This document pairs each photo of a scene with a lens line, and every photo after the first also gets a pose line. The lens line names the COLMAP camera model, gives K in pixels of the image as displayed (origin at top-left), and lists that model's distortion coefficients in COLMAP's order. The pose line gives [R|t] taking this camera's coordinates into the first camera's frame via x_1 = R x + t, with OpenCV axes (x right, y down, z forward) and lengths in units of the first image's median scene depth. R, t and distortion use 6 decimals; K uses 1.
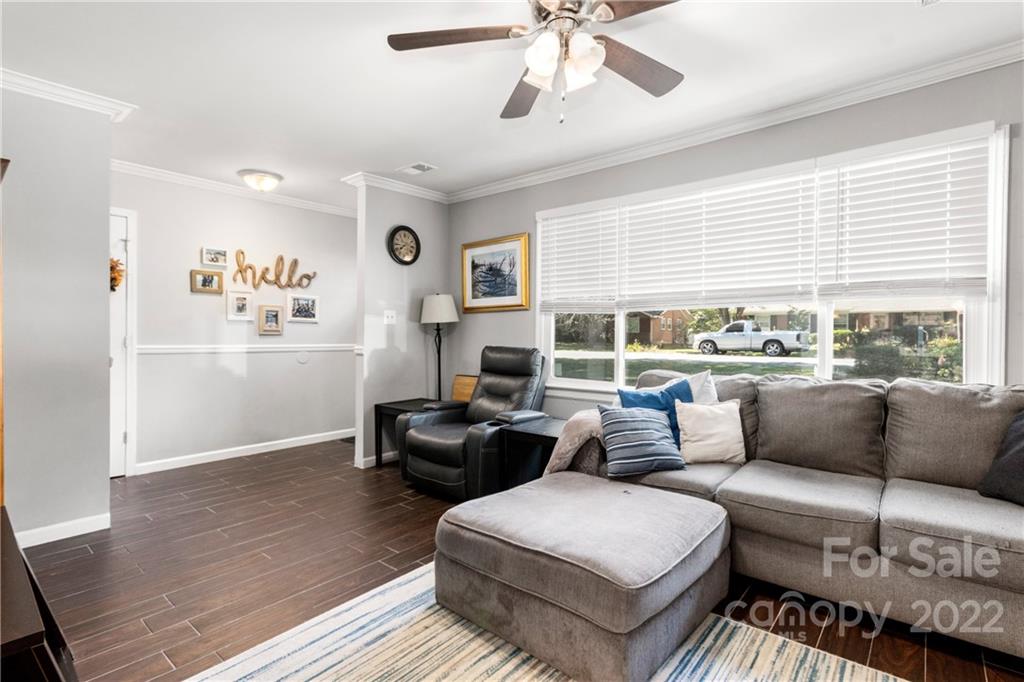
lens RADIAL K [[490.3, 0, 516.2], [0, 490.3, 350.1], [0, 0, 1]] dist [0.010235, 0.000620]
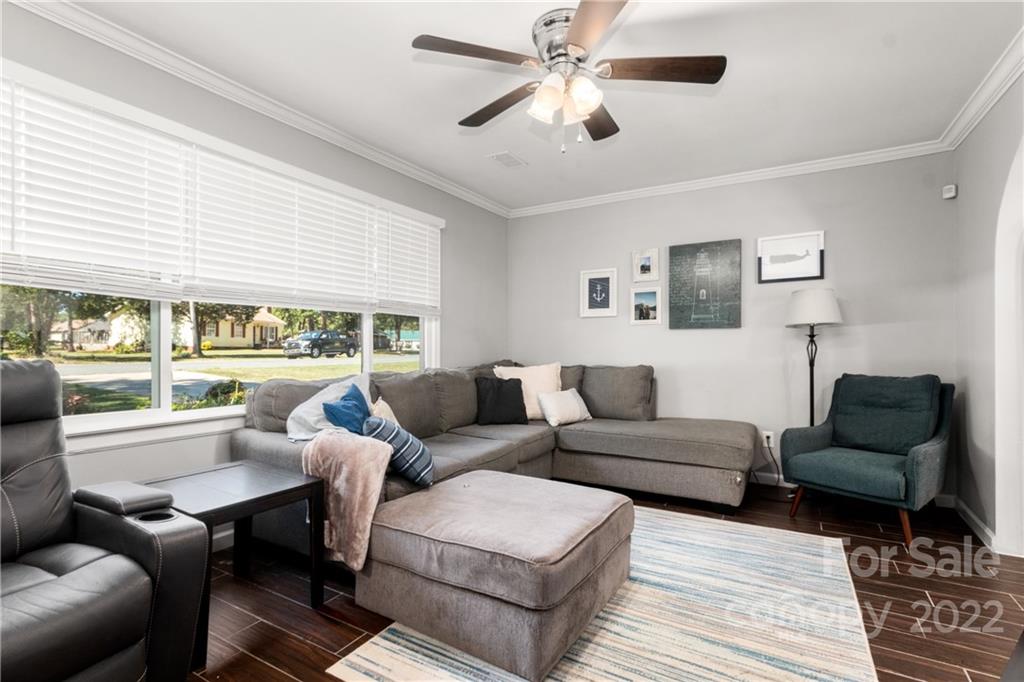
lens RADIAL K [[490.3, 0, 516.2], [0, 490.3, 350.1], [0, 0, 1]] dist [0.010235, 0.000620]
pose [[-0.168202, -0.011840, 0.985682, -0.455305], [0.023159, 0.999604, 0.015959, -0.009200], [-0.985481, 0.025511, -0.167861, 0.580724]]
